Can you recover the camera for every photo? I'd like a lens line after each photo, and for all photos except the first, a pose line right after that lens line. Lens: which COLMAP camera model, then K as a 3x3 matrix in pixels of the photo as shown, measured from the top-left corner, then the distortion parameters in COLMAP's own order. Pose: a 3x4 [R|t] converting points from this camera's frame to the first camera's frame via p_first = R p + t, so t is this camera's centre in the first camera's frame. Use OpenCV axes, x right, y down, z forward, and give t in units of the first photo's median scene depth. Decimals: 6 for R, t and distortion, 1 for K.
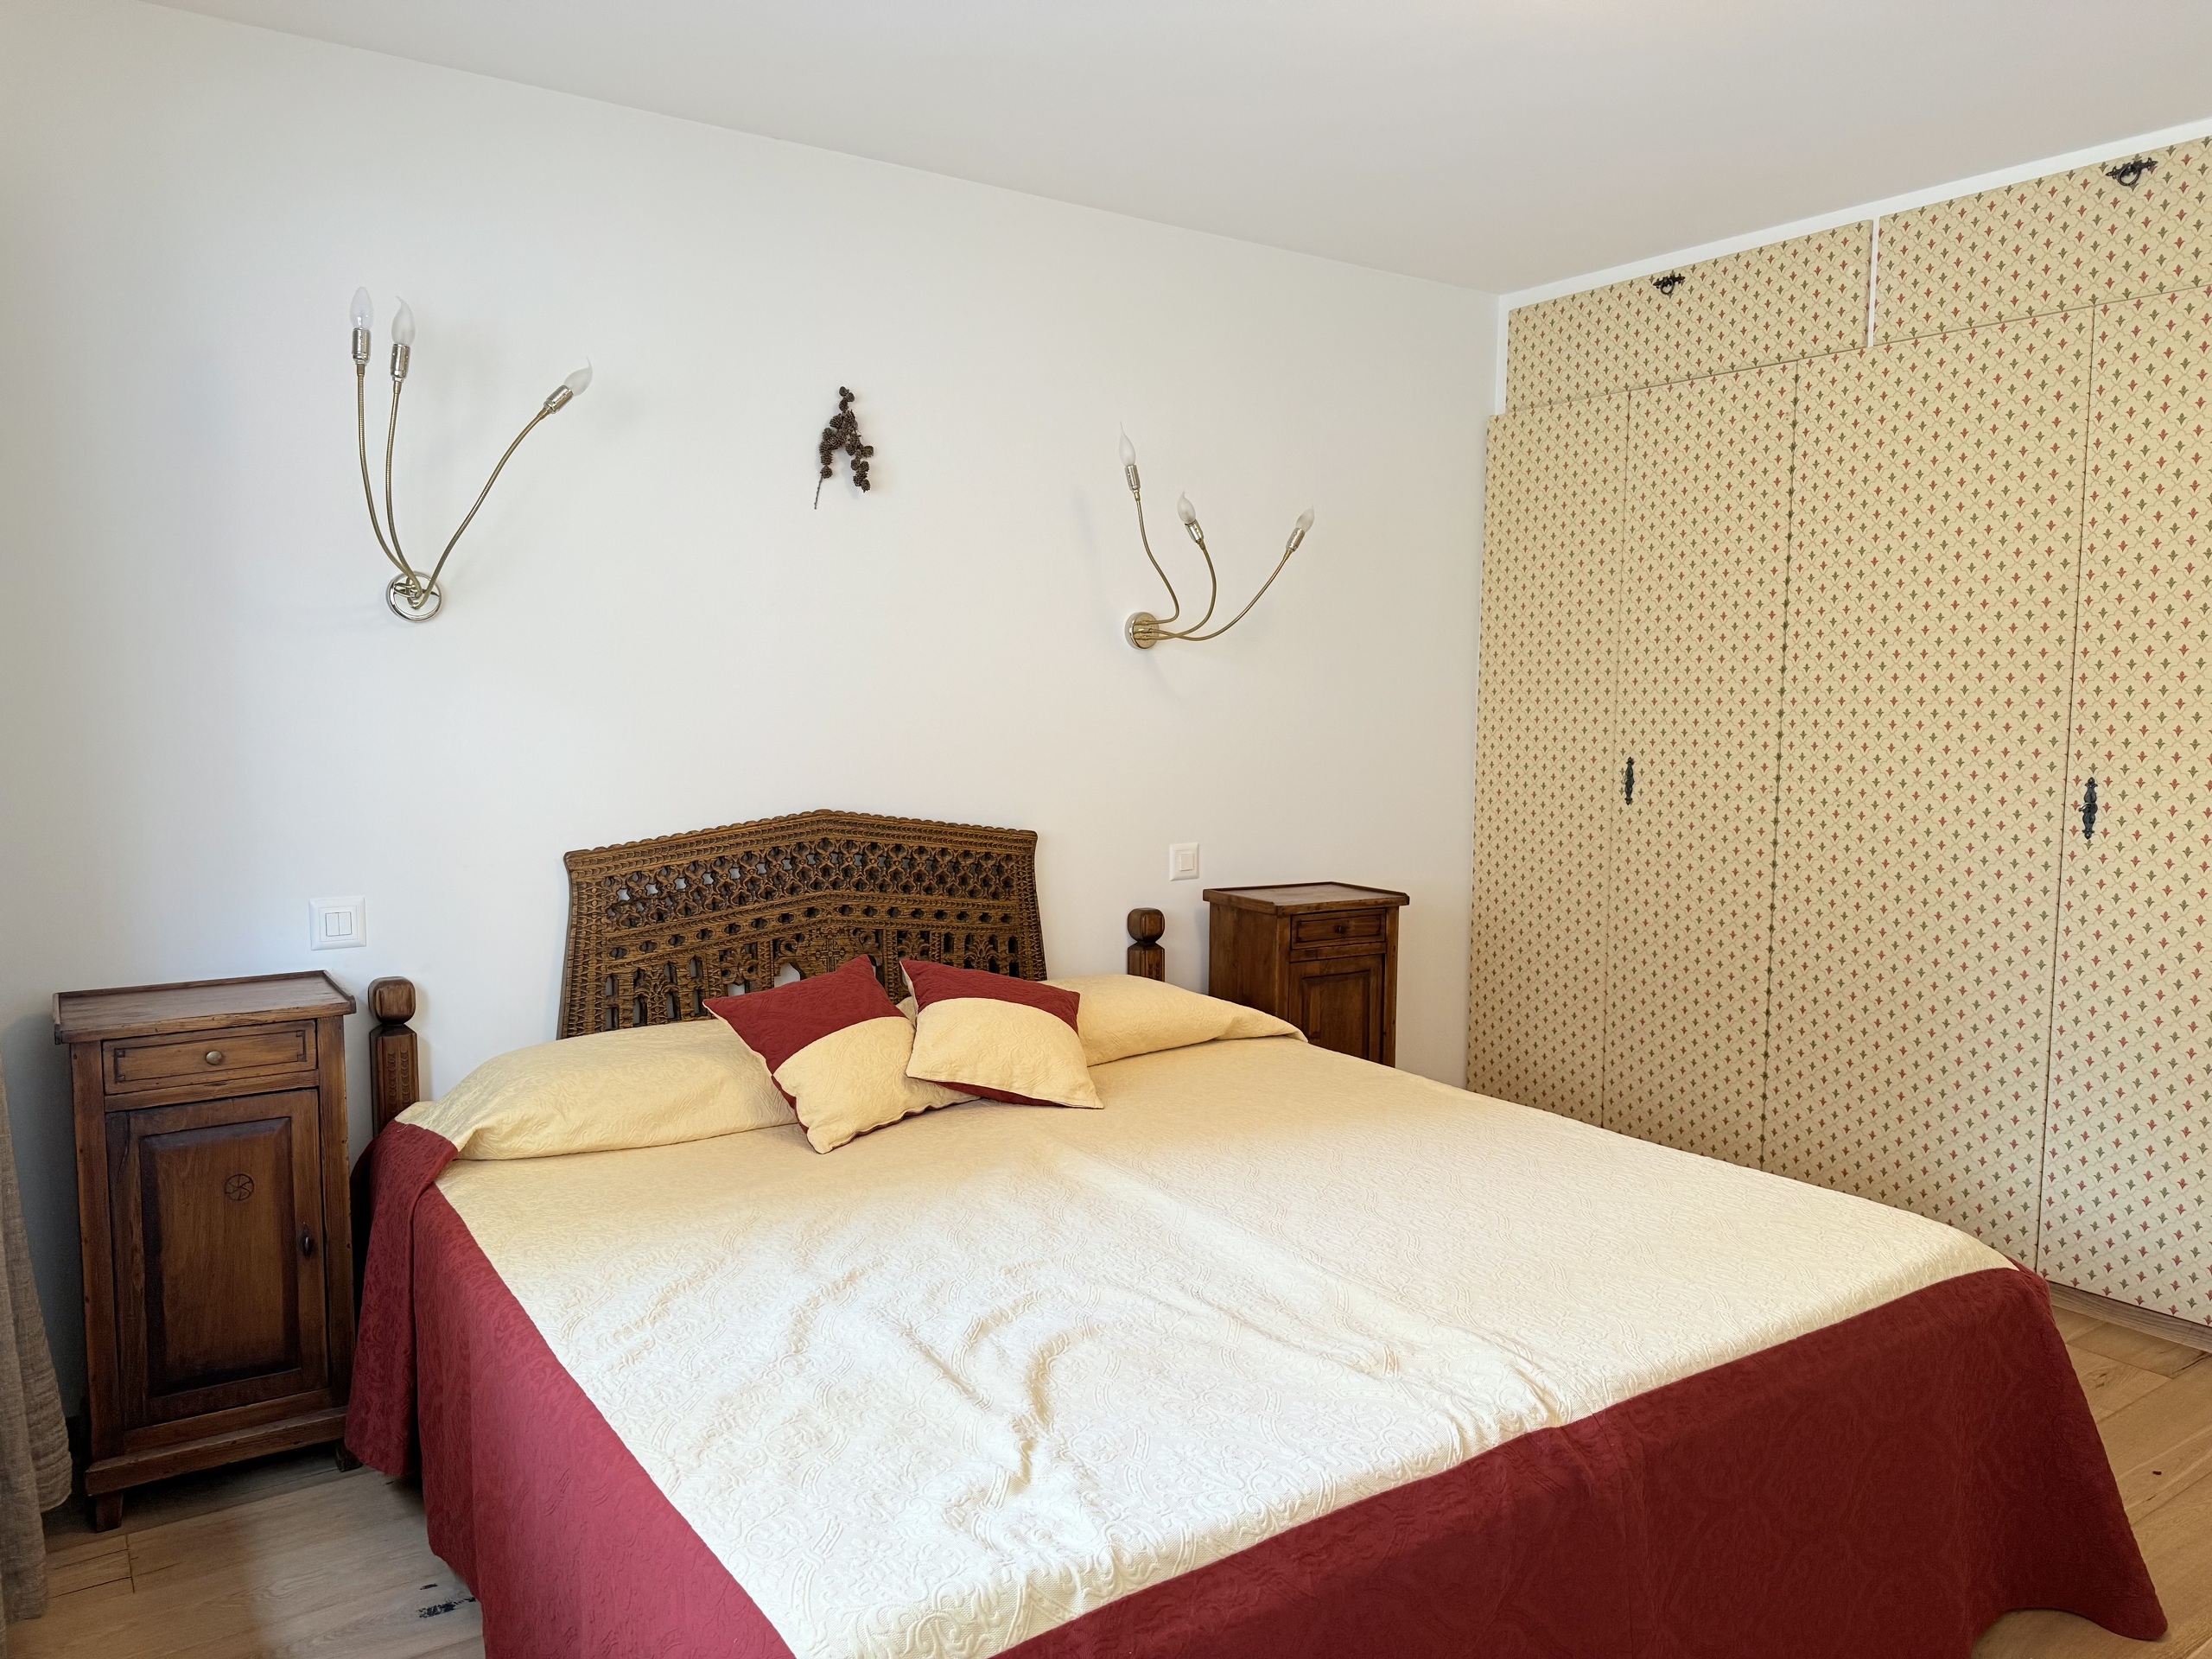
lens RADIAL K [[1561.6, 0, 1093.8], [0, 1561.6, 834.8], [0, 0, 1]] dist [0.108887, -0.138197]
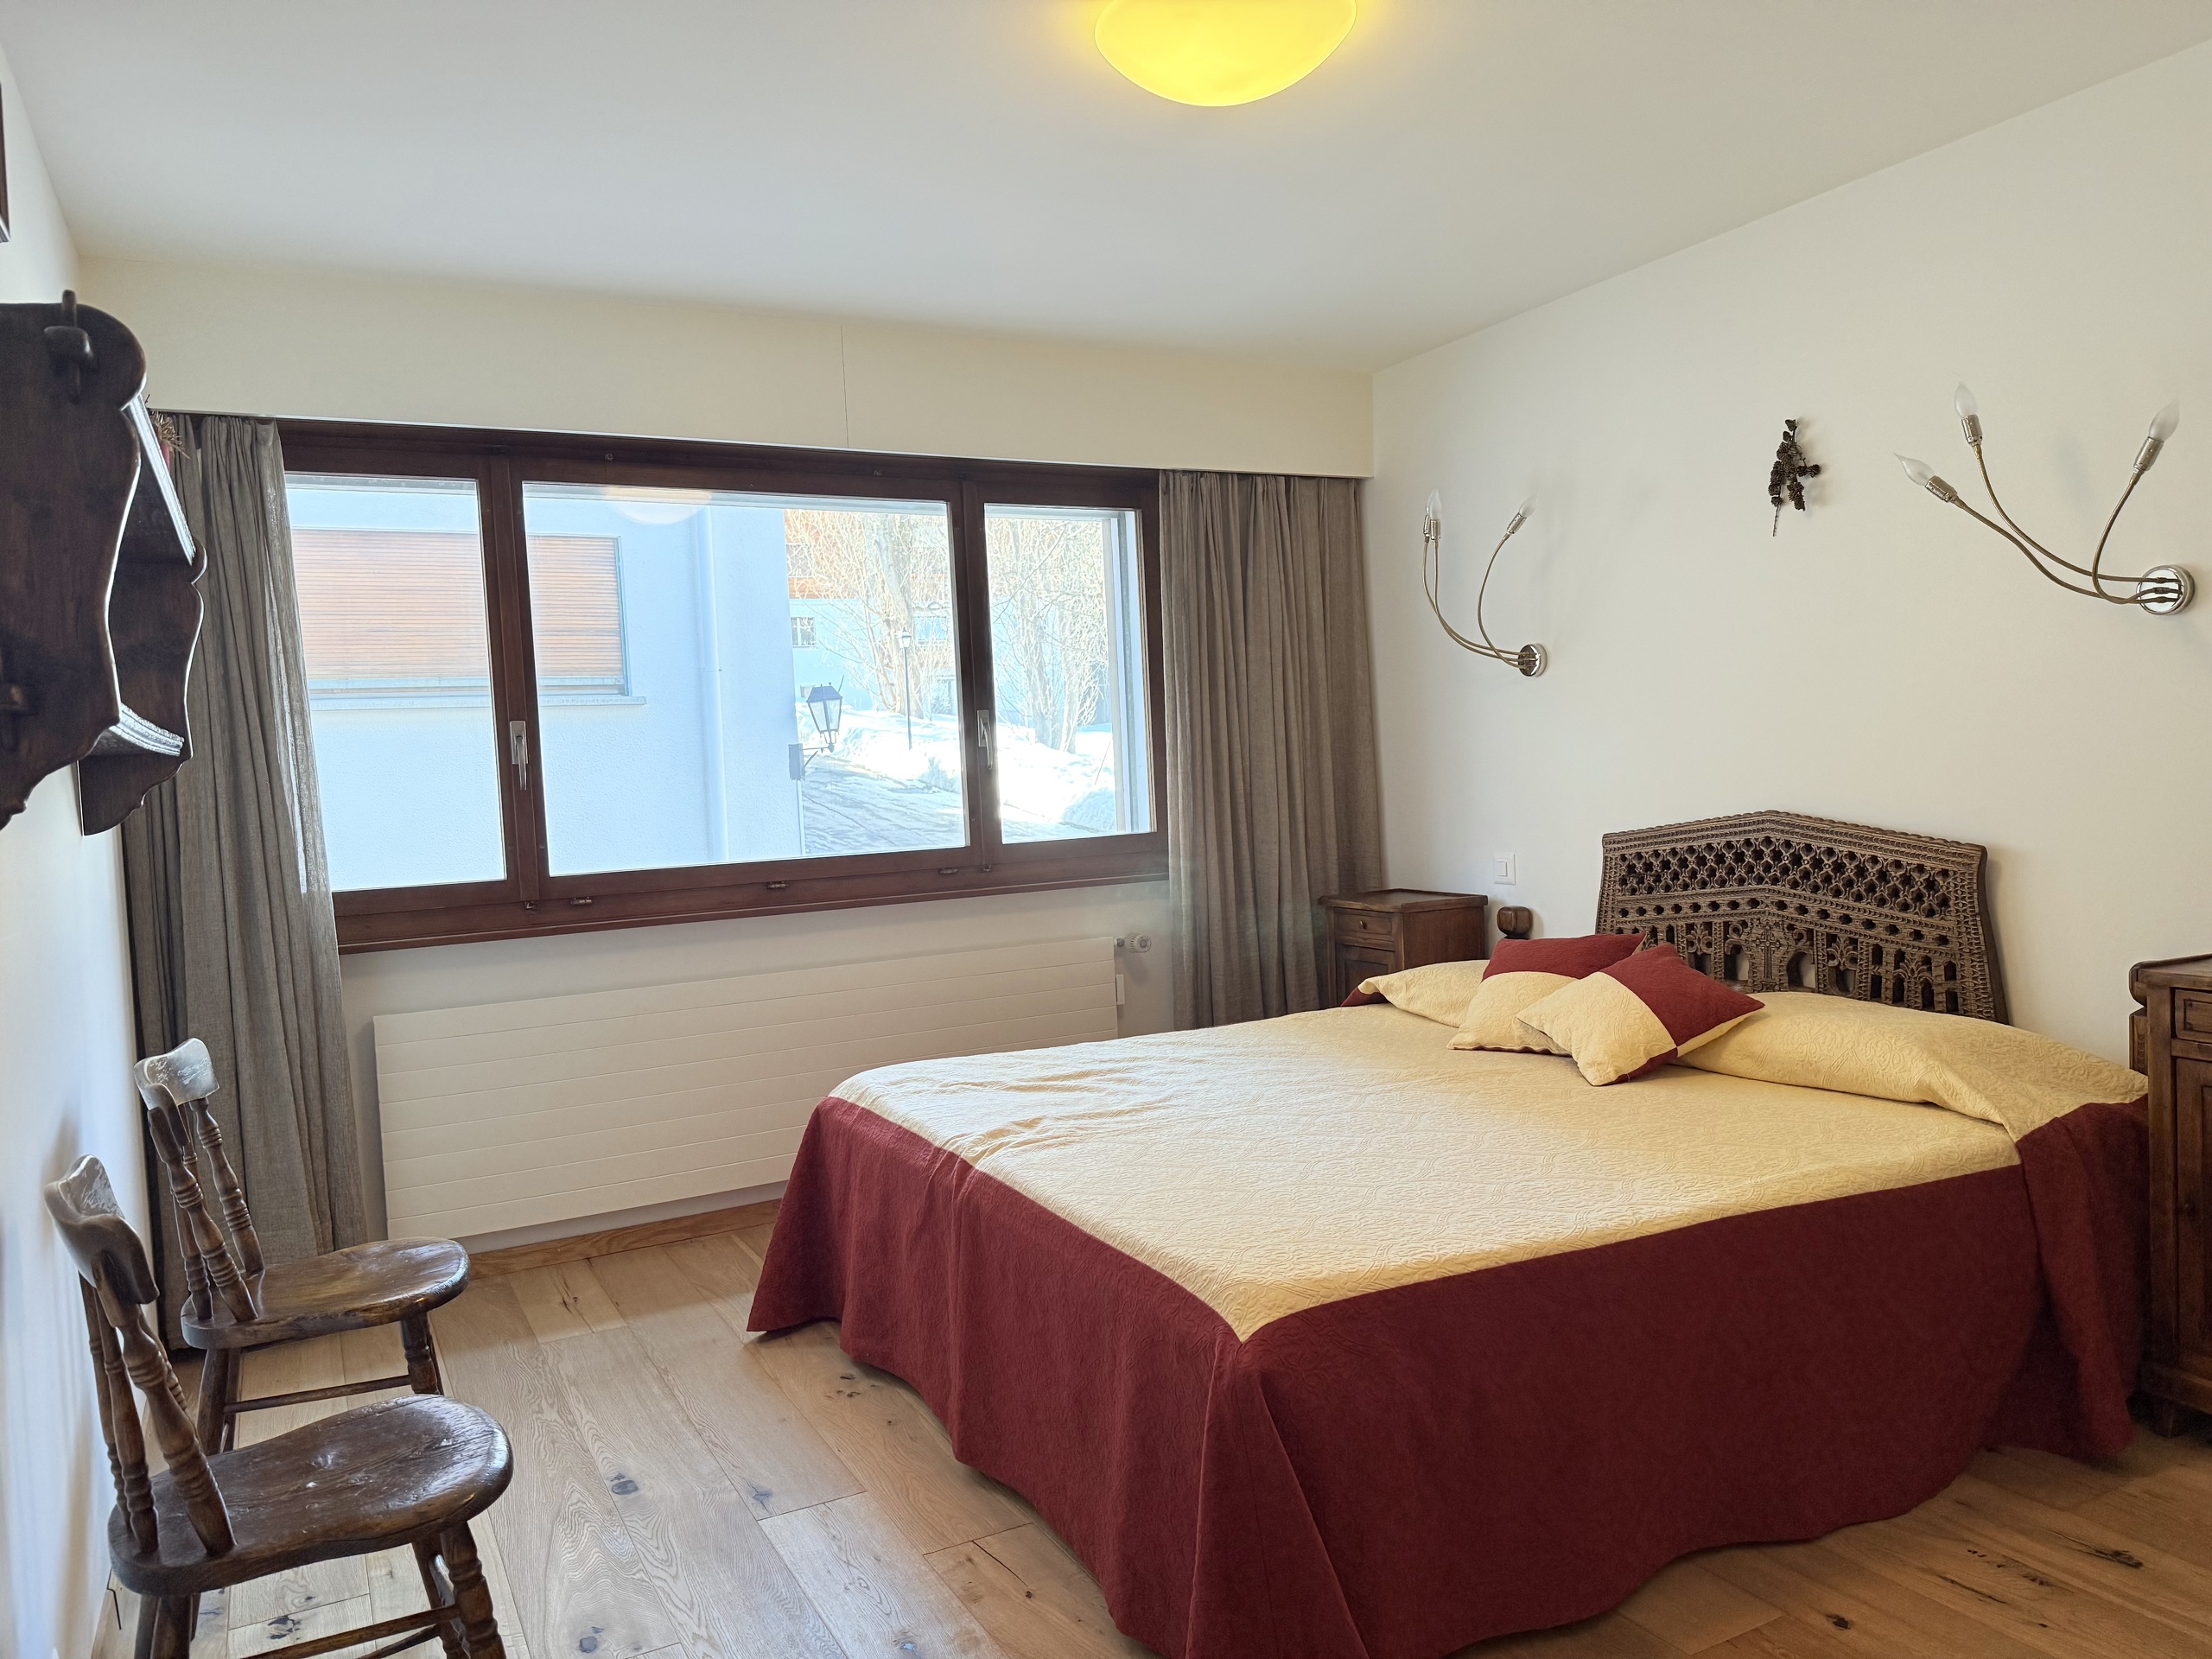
lens RADIAL K [[1561.6, 0, 1093.8], [0, 1561.6, 834.8], [0, 0, 1]] dist [0.108887, -0.138197]
pose [[-0.149750, 0.045444, -0.987679, 0.967796], [-0.036564, 0.998005, 0.051463, -0.038311], [0.988047, 0.043821, -0.147790, 0.683302]]
